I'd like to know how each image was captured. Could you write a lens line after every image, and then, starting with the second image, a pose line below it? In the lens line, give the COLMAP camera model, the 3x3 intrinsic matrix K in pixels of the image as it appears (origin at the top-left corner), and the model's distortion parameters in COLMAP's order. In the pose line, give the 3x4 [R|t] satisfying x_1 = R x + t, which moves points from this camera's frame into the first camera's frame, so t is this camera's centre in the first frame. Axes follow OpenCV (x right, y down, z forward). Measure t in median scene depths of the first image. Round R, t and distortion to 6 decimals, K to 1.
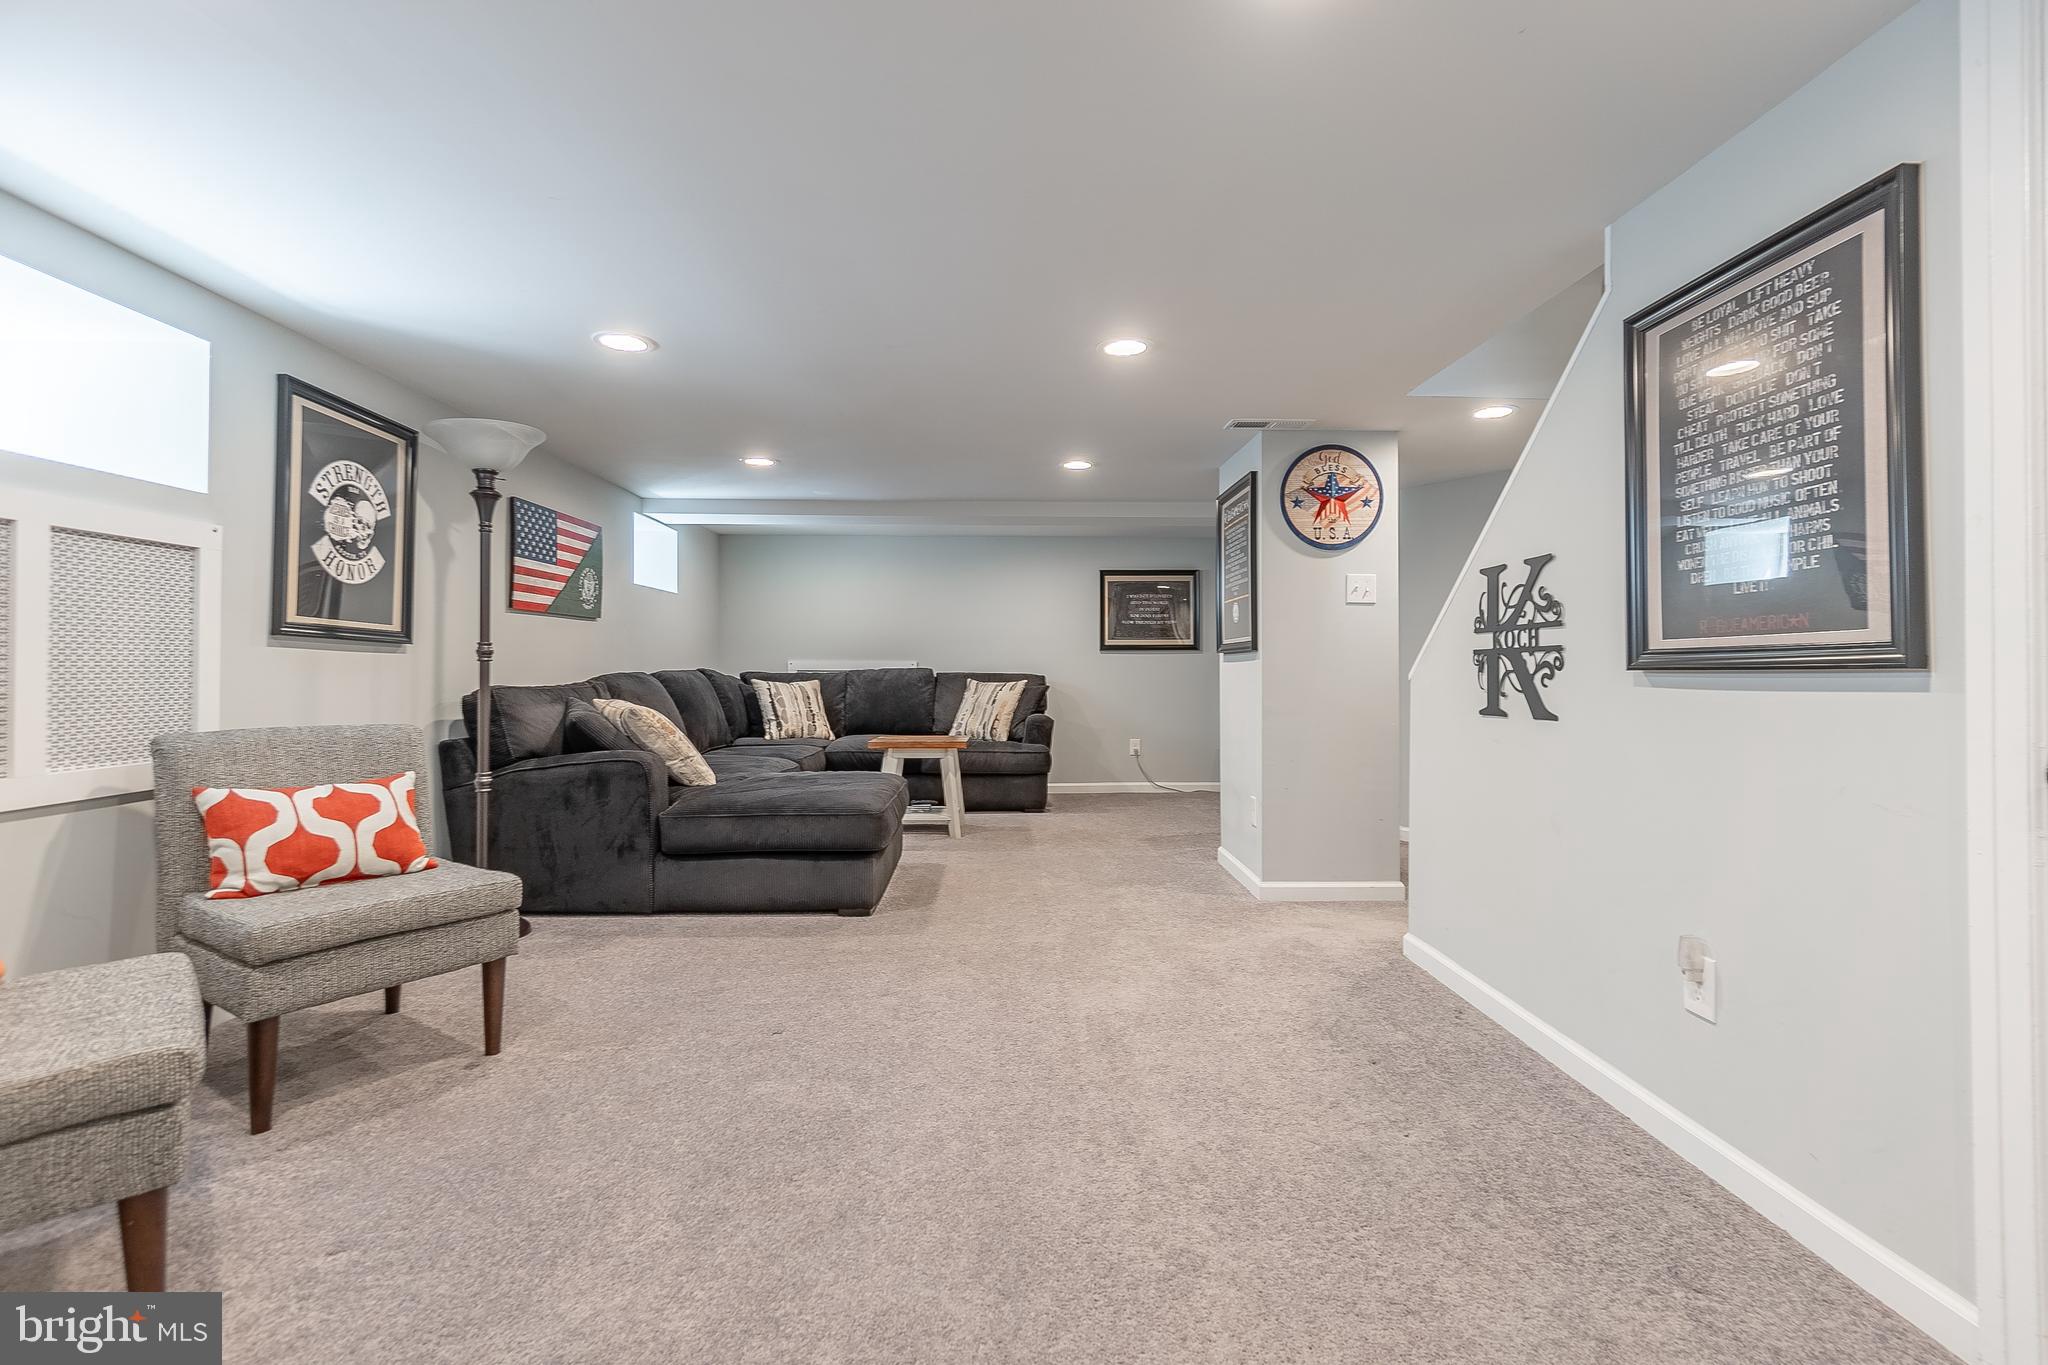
lens RADIAL K [[887.4, 0, 1046.6], [0, 887.4, 669.9], [0, 0, 1]] dist [-0.001411, 0.000298]
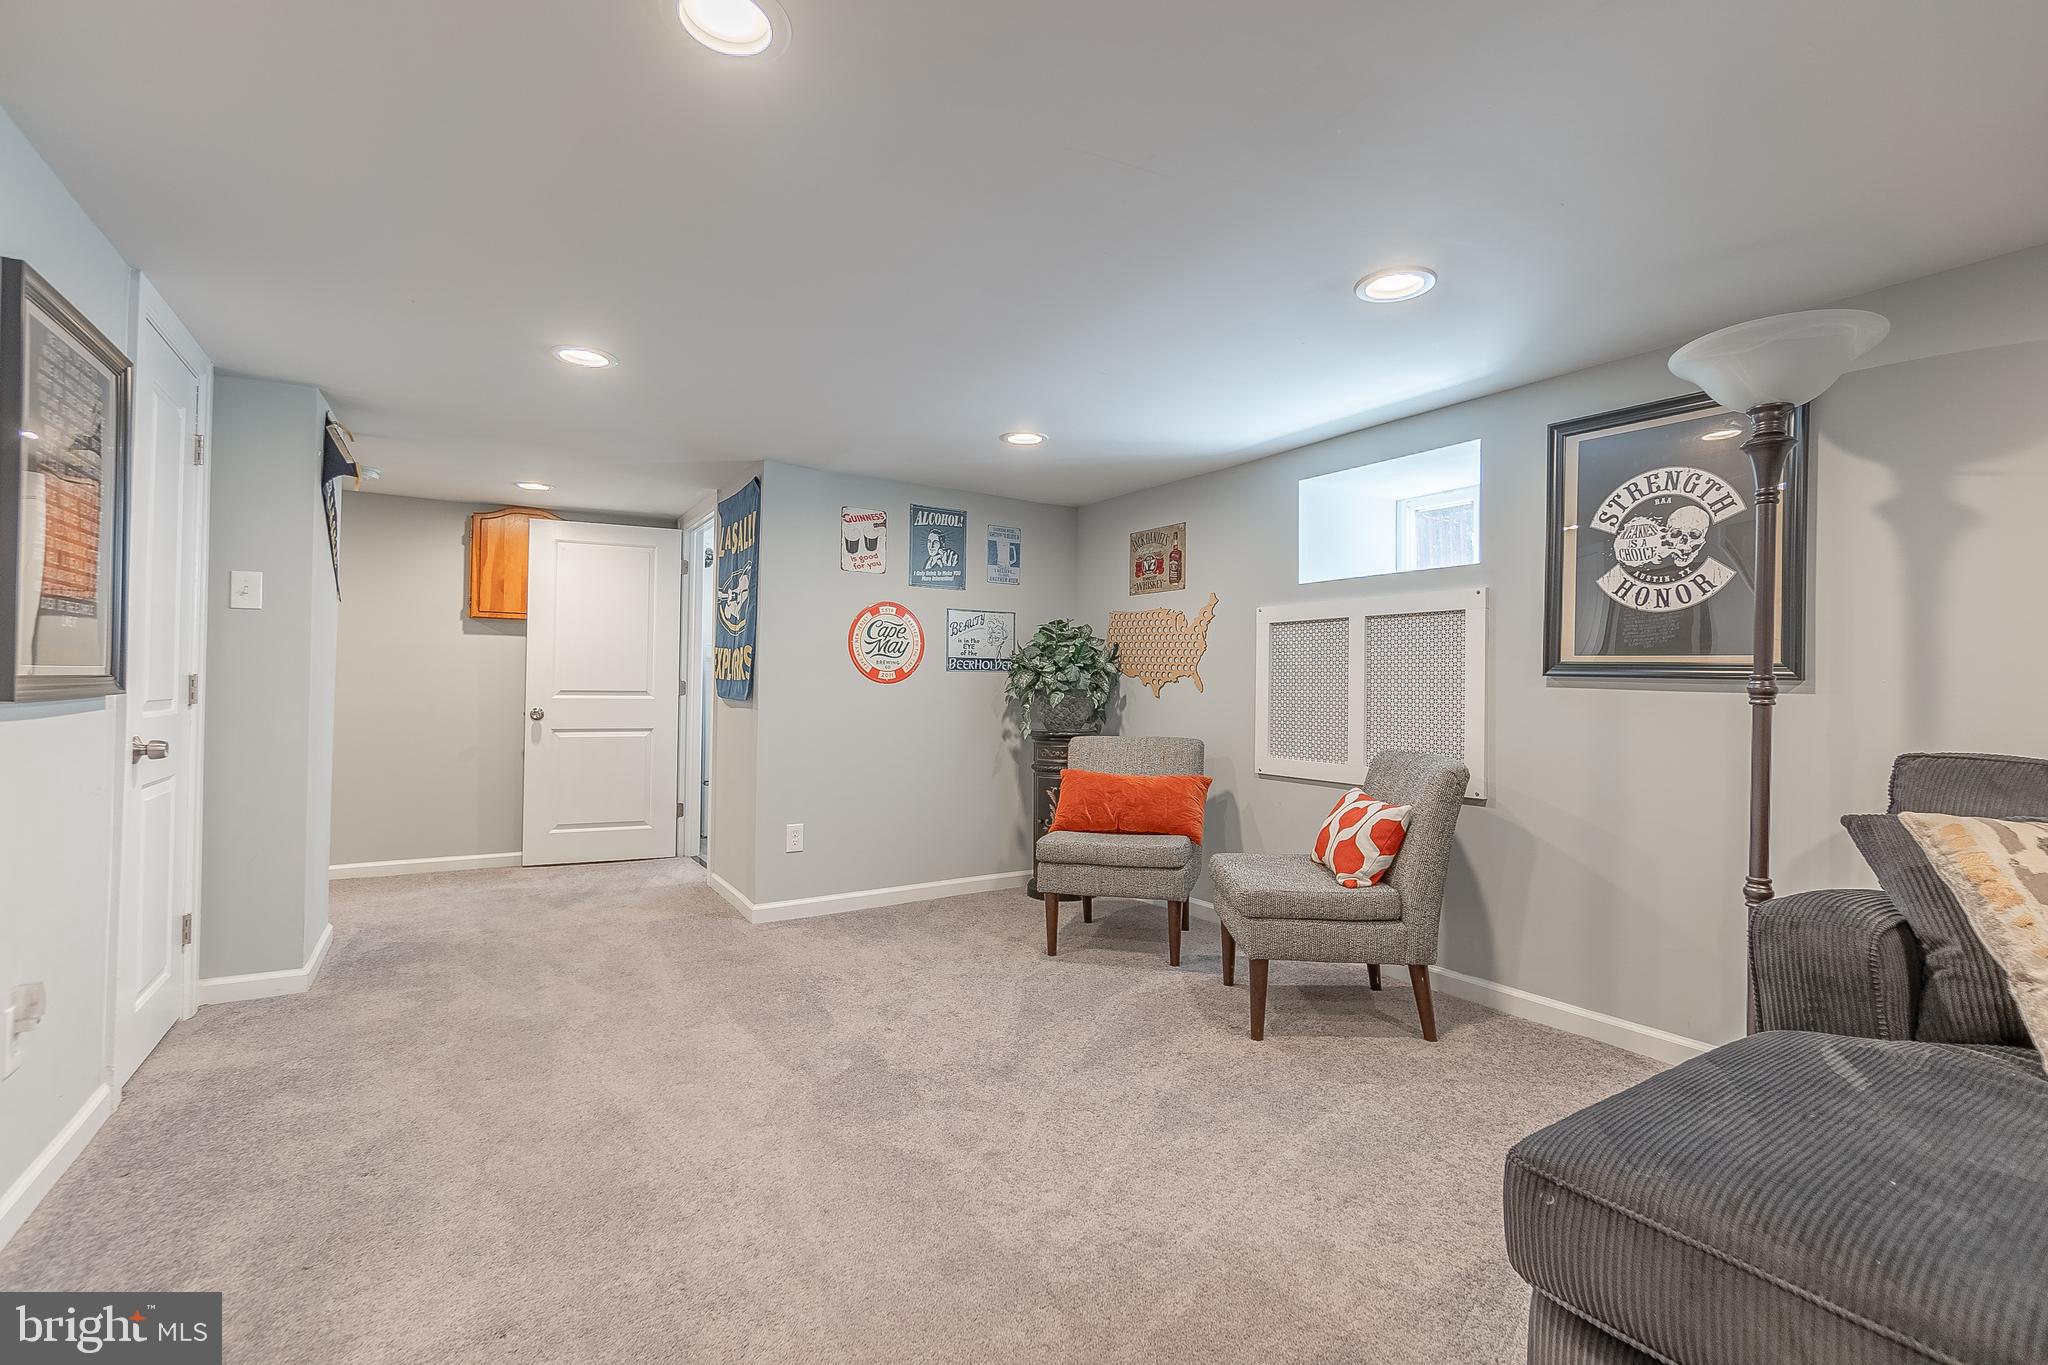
lens RADIAL K [[874.2, 0, 1024.0], [0, 874.2, 682.5], [0, 0, 1]] dist [-0.000851, -0.000515]
pose [[-0.866541, -0.014096, -0.498906, 0.160984], [-0.015572, 0.999878, -0.001204, -0.018424], [0.498863, 0.006726, -0.866655, 1.410163]]
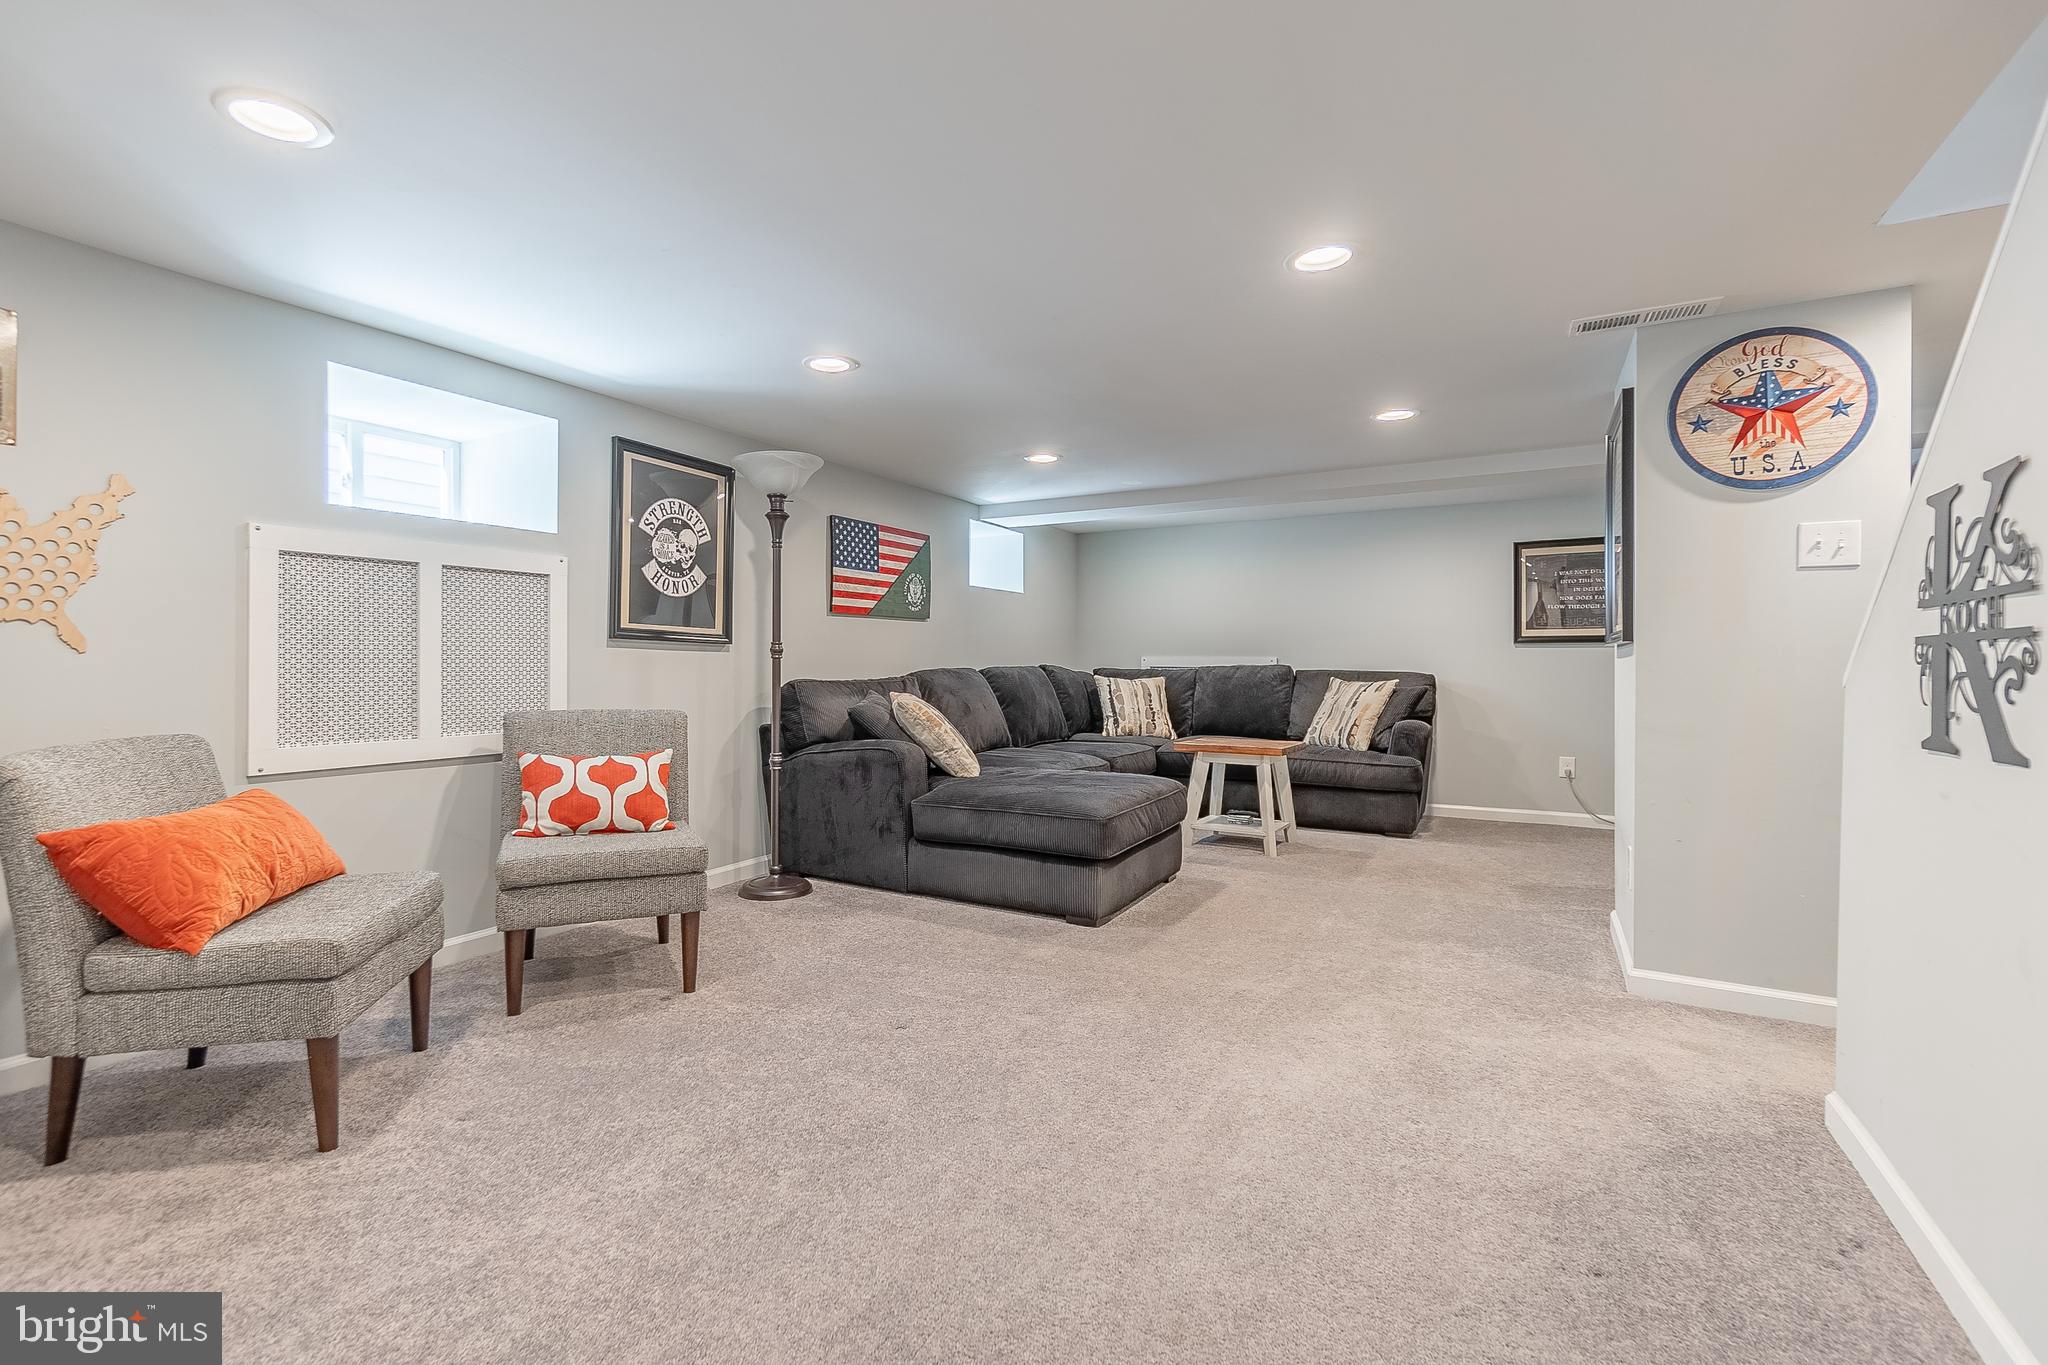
lens RADIAL K [[904.7, 0, 1000.4], [0, 904.7, 677.2], [0, 0, 1]] dist [-0.001479, 0.000049]
pose [[0.840710, 0.010271, -0.541388, 0.291386], [-0.003547, 0.999903, 0.013462, -0.002017], [0.541473, -0.009397, 0.840665, 0.172008]]
